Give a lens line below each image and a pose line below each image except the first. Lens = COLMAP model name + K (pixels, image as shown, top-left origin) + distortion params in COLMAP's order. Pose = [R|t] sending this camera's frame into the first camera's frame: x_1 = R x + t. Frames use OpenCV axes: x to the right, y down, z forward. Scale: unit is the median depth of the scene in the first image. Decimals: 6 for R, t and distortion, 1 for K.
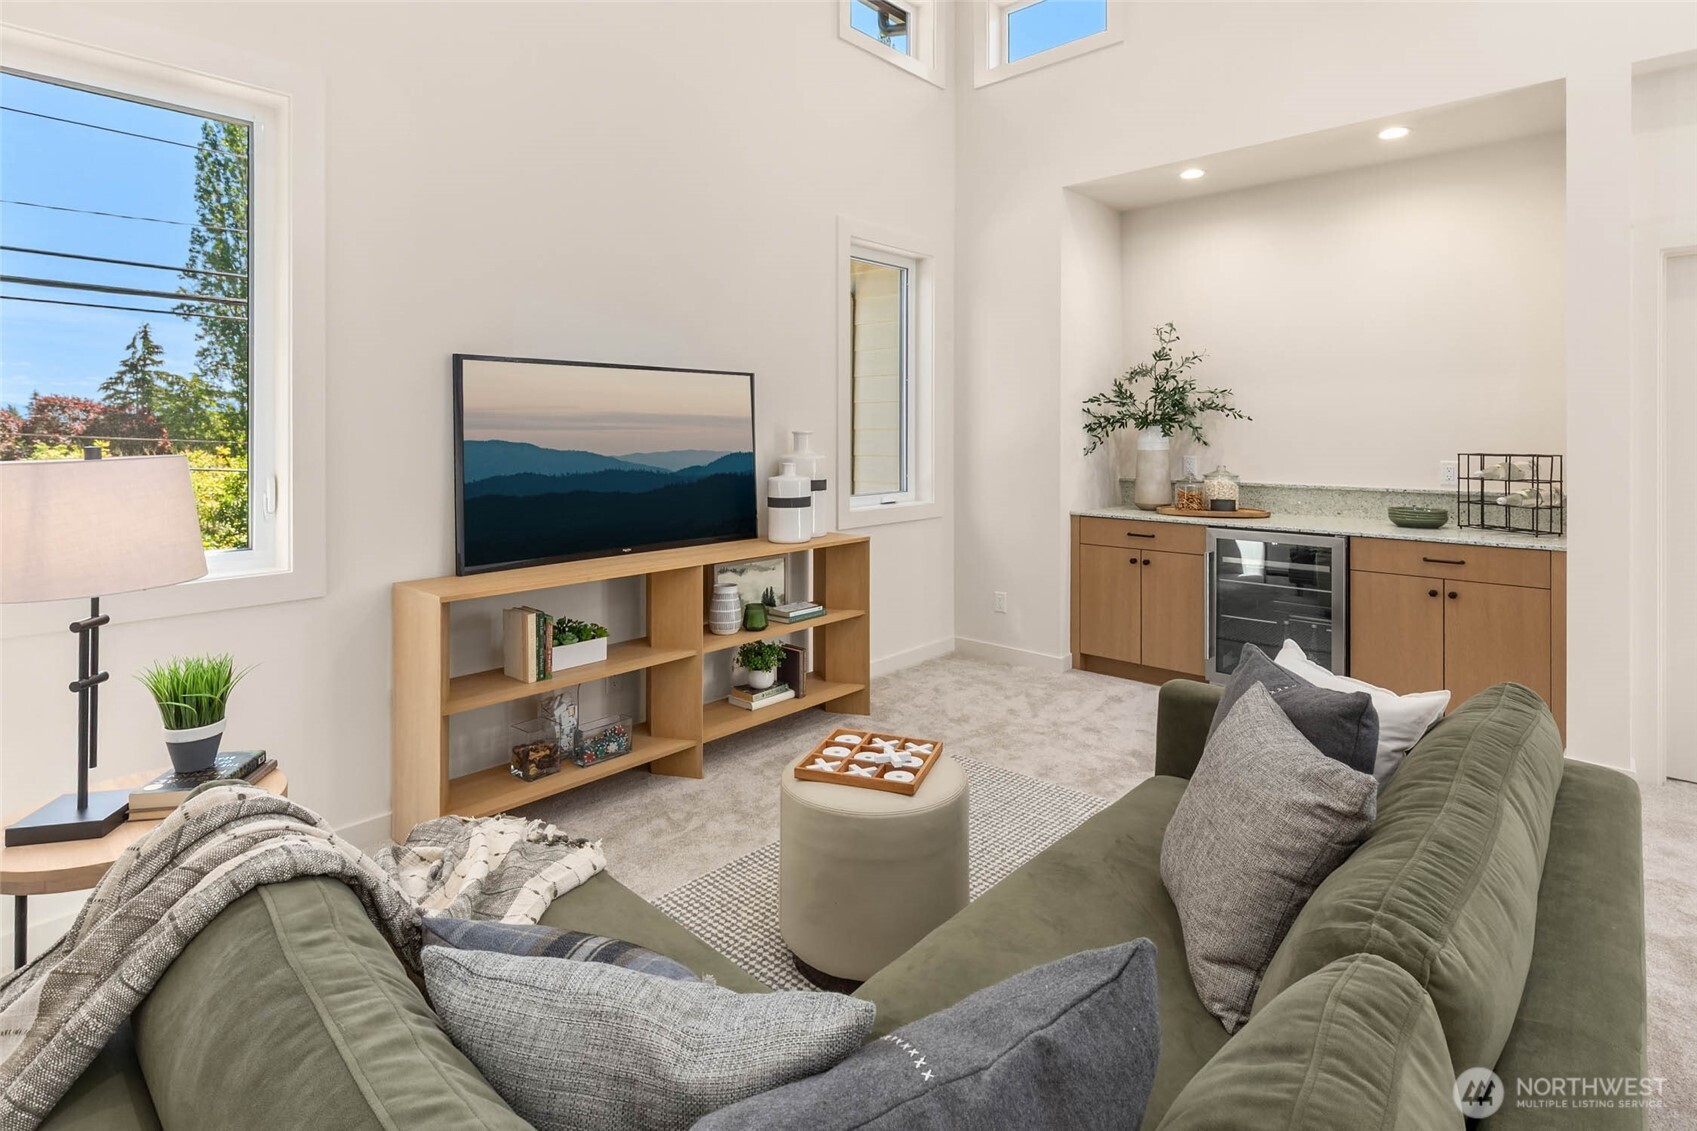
lens RADIAL K [[809.9, 0, 848.5], [0, 809.9, 565.5], [0, 0, 1]] dist [-0.001392, -0.000008]
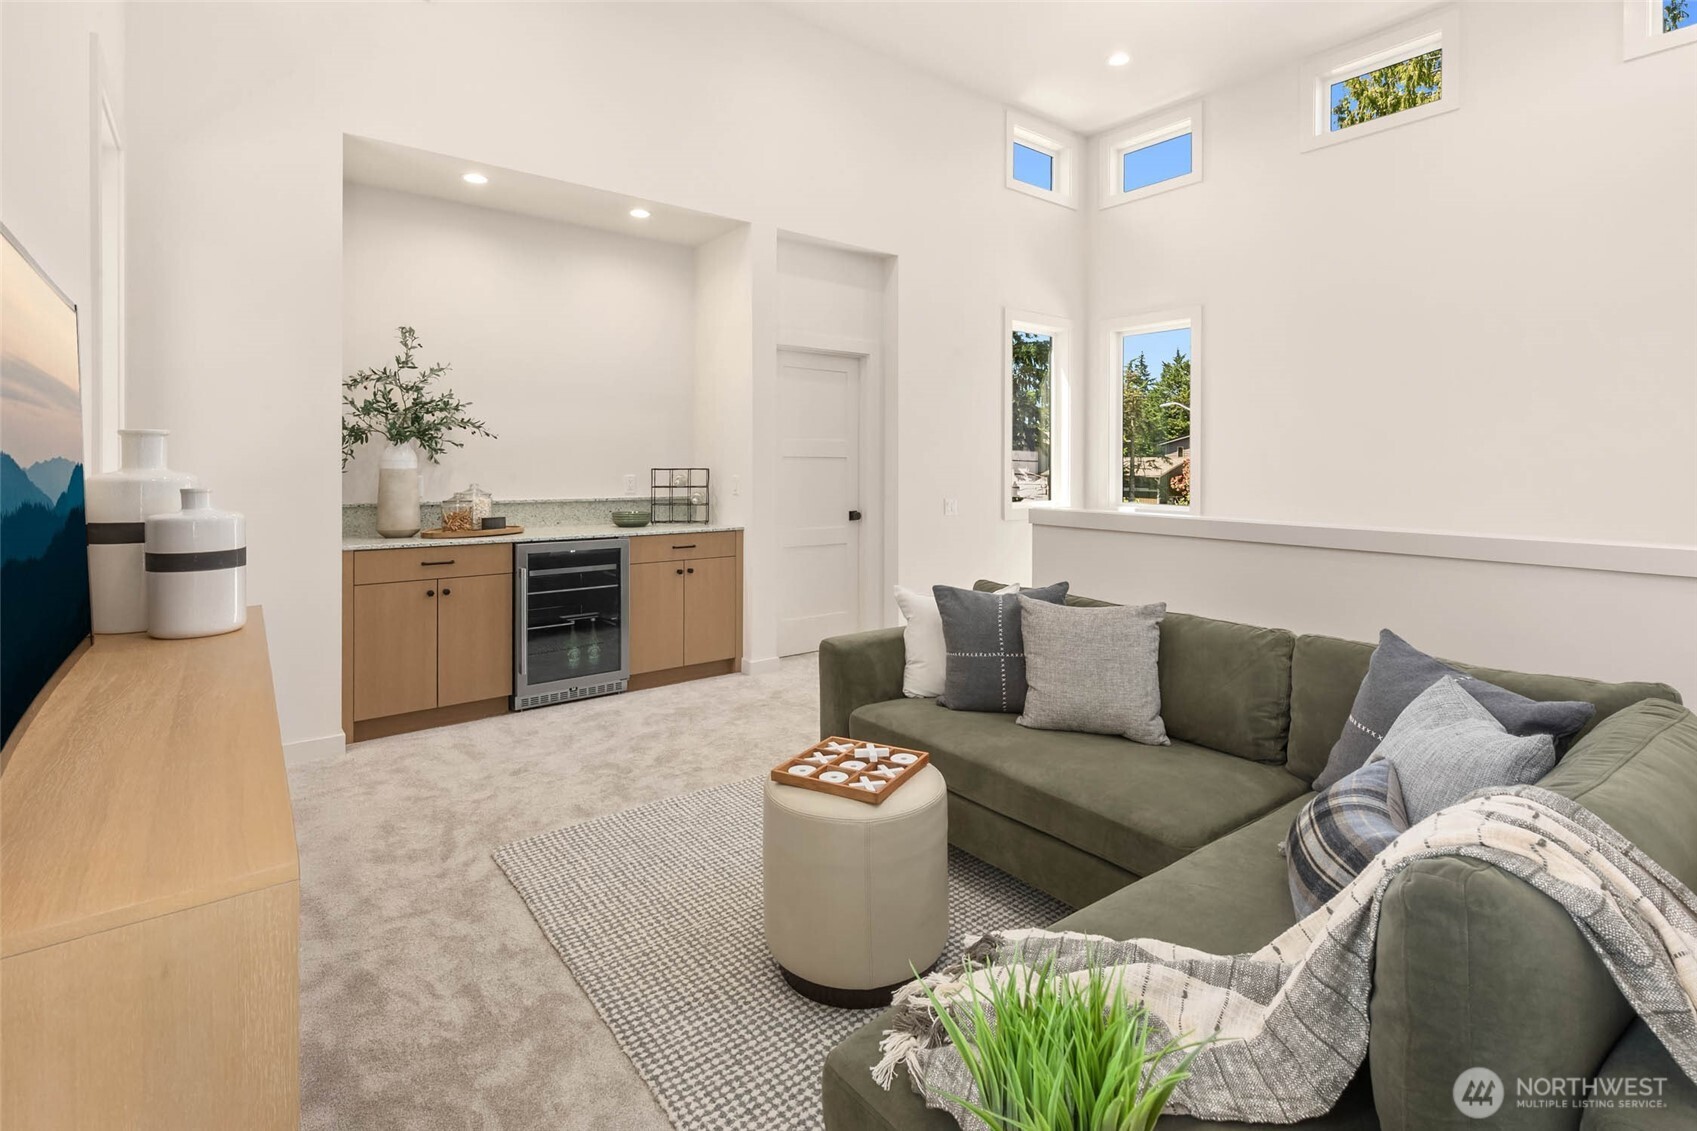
lens RADIAL K [[809.0, 0, 850.6], [0, 809.0, 599.5], [0, 0, 1]] dist [0.000441, -0.000047]
pose [[0.159326, -0.161302, 0.973959, -0.513171], [0.156085, 0.978269, 0.136483, -0.056068], [-0.974809, 0.130276, 0.181041, 0.452127]]
